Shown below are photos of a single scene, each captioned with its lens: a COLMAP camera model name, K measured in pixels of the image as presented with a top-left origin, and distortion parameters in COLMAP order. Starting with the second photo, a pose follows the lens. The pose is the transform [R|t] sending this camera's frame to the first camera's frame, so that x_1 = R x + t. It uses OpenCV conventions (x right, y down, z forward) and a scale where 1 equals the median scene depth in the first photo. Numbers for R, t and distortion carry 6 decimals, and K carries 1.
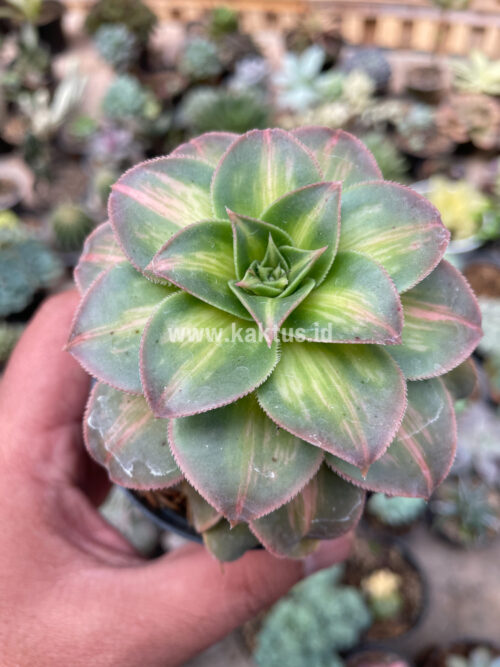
lens RADIAL K [[528.1, 0, 249.0], [0, 528.1, 339.5], [0, 0, 1]] dist [0.051528, -0.003592]
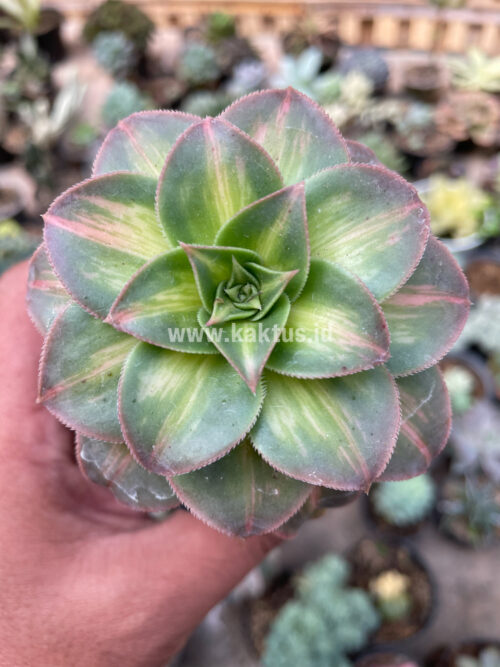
lens RADIAL K [[530.2, 0, 248.2], [0, 530.2, 337.1], [0, 0, 1]] dist [0.043813, -0.002540]
pose [[0.984827, -0.173160, 0.011495, 0.030836], [0.164516, 0.952643, 0.255746, -0.287131], [-0.055235, -0.249974, 0.966676, 0.096713]]
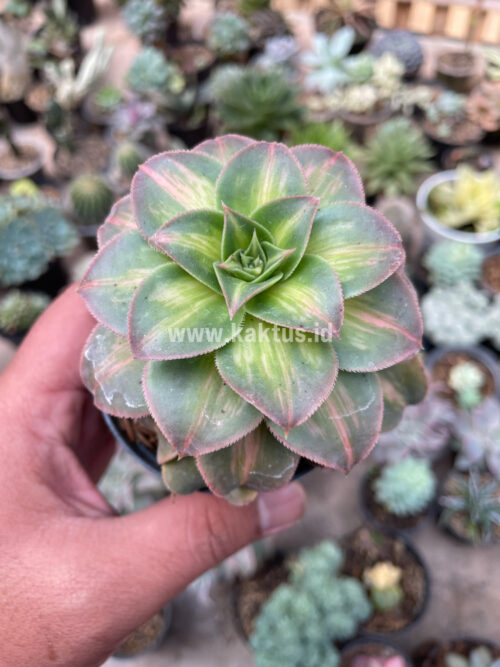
lens RADIAL K [[522.1, 0, 250.0], [0, 522.1, 333.5], [0, 0, 1]] dist [0.120189, -0.352395]
pose [[0.979028, 0.196495, -0.053796, 0.137420], [-0.195296, 0.980379, 0.026757, 0.004436], [0.057998, -0.015690, 0.998193, -0.203674]]
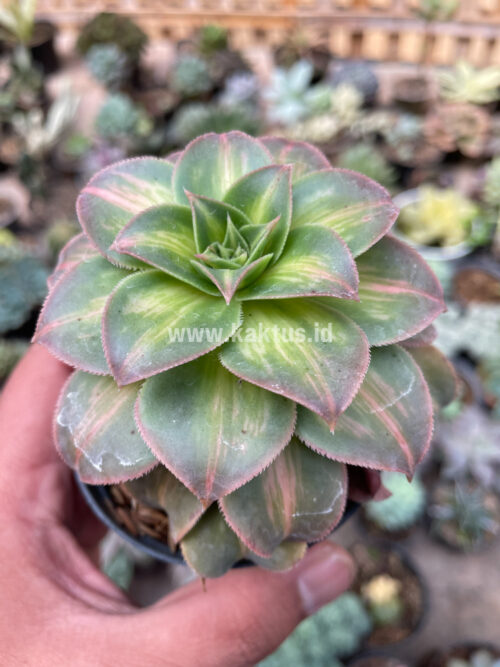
lens RADIAL K [[528.1, 0, 249.0], [0, 528.1, 339.5], [0, 0, 1]] dist [0.051528, -0.003592]
pose [[0.998441, -0.055782, -0.001804, 0.067871], [0.054384, 0.979655, -0.193180, 0.245745], [0.012543, 0.192781, 0.981162, 0.012401]]
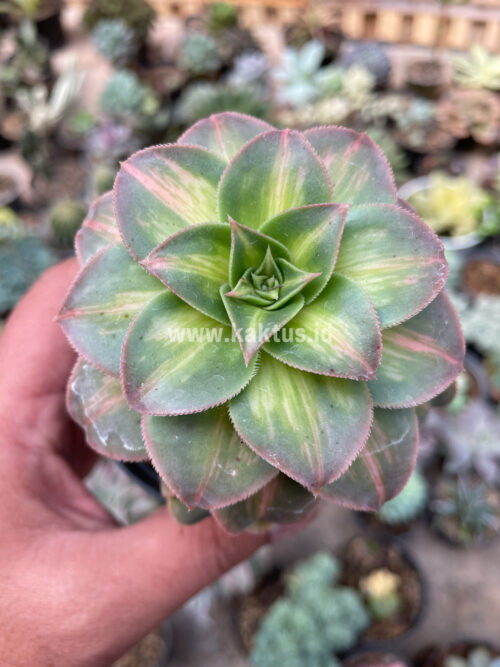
lens RADIAL K [[530.2, 0, 248.2], [0, 530.2, 337.1], [0, 0, 1]] dist [0.043813, -0.002540]
pose [[0.986627, 0.162806, -0.007784, 0.036299], [-0.159870, 0.975931, 0.148324, -0.170051], [0.031745, -0.145096, 0.988908, -0.013804]]
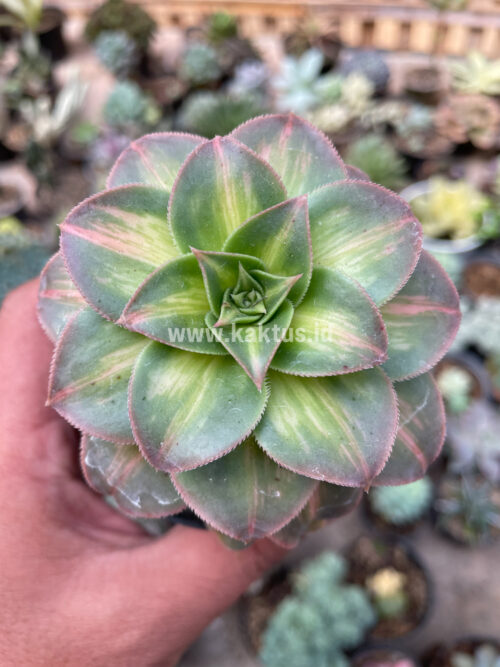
lens RADIAL K [[528.1, 0, 249.0], [0, 528.1, 339.5], [0, 0, 1]] dist [0.051528, -0.003592]
pose [[0.985421, -0.163791, 0.046032, -0.009726], [0.152373, 0.969987, 0.189495, -0.237066], [-0.075688, -0.179719, 0.980802, 0.042476]]
